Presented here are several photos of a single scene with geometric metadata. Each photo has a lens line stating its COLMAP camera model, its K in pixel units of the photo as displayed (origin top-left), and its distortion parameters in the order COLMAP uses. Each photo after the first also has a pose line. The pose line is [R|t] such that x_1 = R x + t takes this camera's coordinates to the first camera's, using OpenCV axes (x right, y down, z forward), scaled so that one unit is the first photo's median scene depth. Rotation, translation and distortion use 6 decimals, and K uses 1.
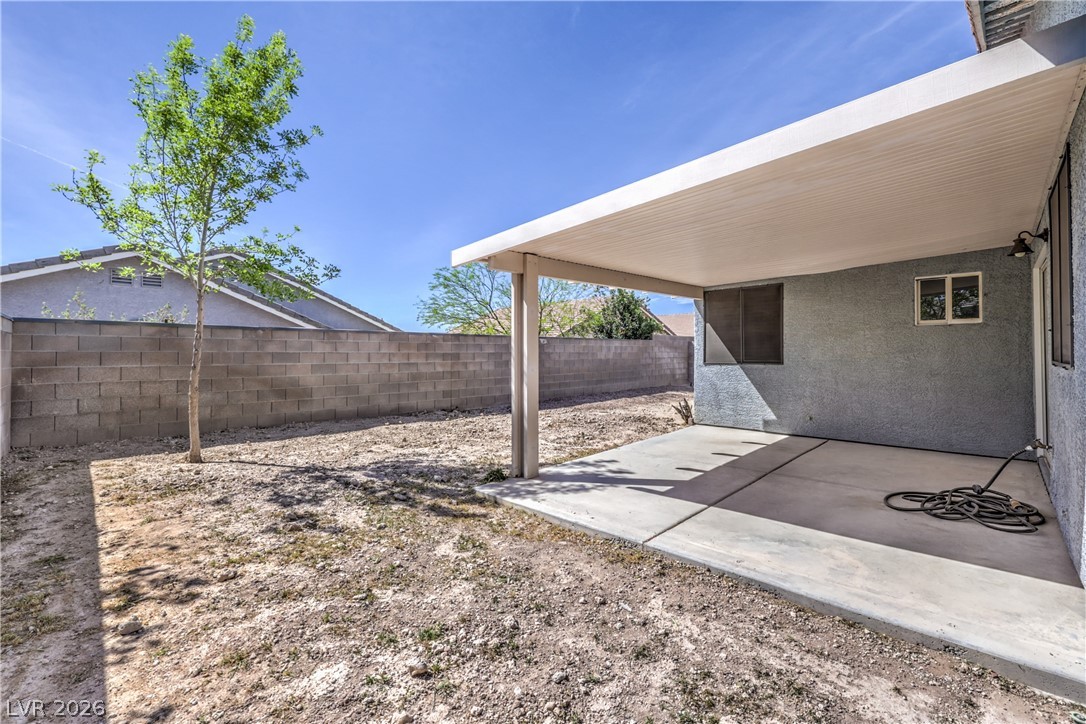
lens RADIAL K [[452.6, 0, 538.0], [0, 452.6, 358.2], [0, 0, 1]] dist [0.000029, 0.000007]
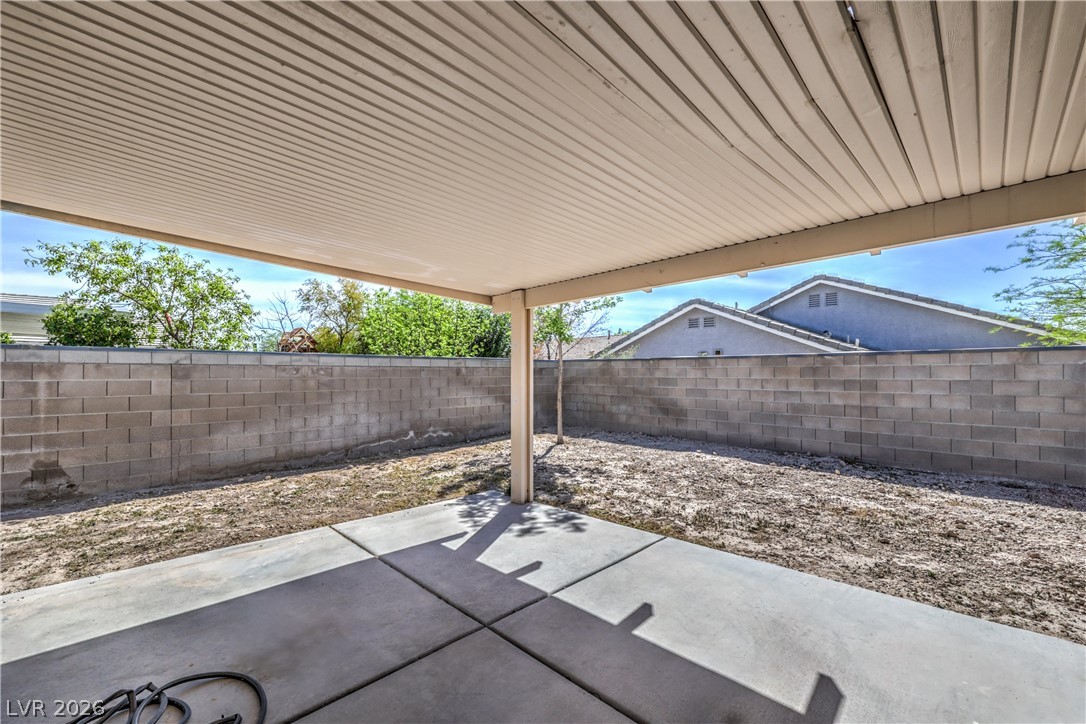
lens RADIAL K [[445.2, 0, 545.3], [0, 445.2, 366.5], [0, 0, 1]] dist [-0.001551, 0.000013]
pose [[0.020828, -0.012487, -0.999705, 0.752968], [-0.008351, 0.999885, -0.012664, -0.029964], [0.999748, 0.008612, 0.020721, 0.761993]]
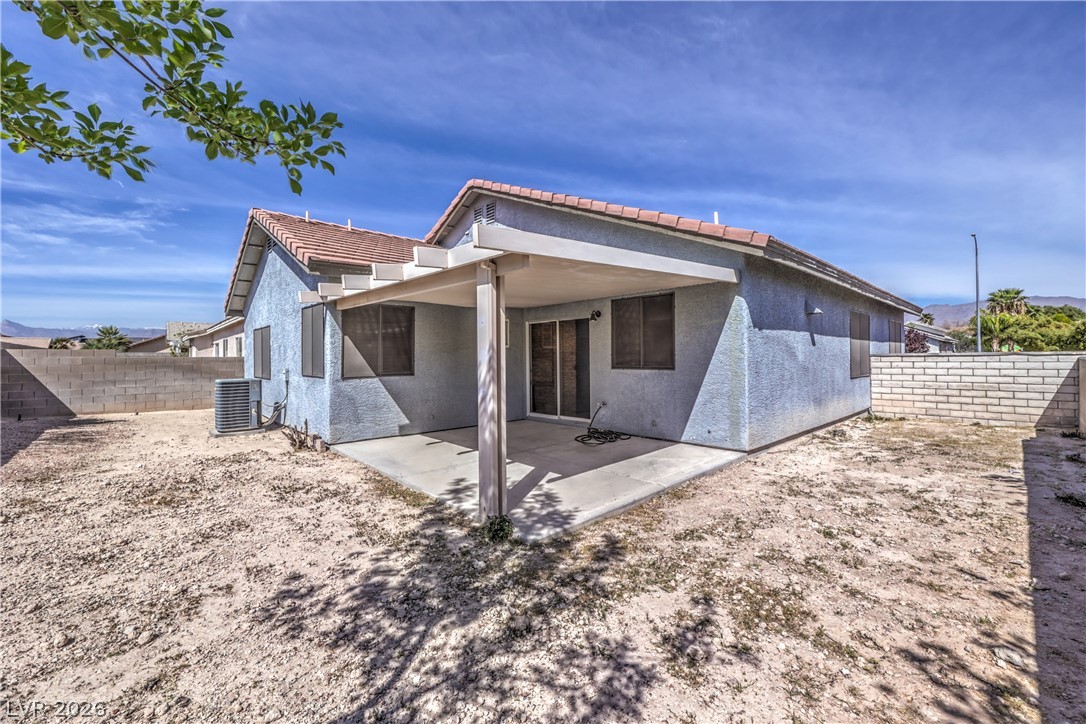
lens RADIAL K [[443.1, 0, 539.3], [0, 443.1, 377.1], [0, 0, 1]] dist [0.000698, 0.000134]
pose [[0.034489, -0.038409, 0.998667, -0.619725], [0.022000, 0.999048, 0.037663, -0.018692], [-0.999163, 0.020671, 0.035302, 0.651225]]
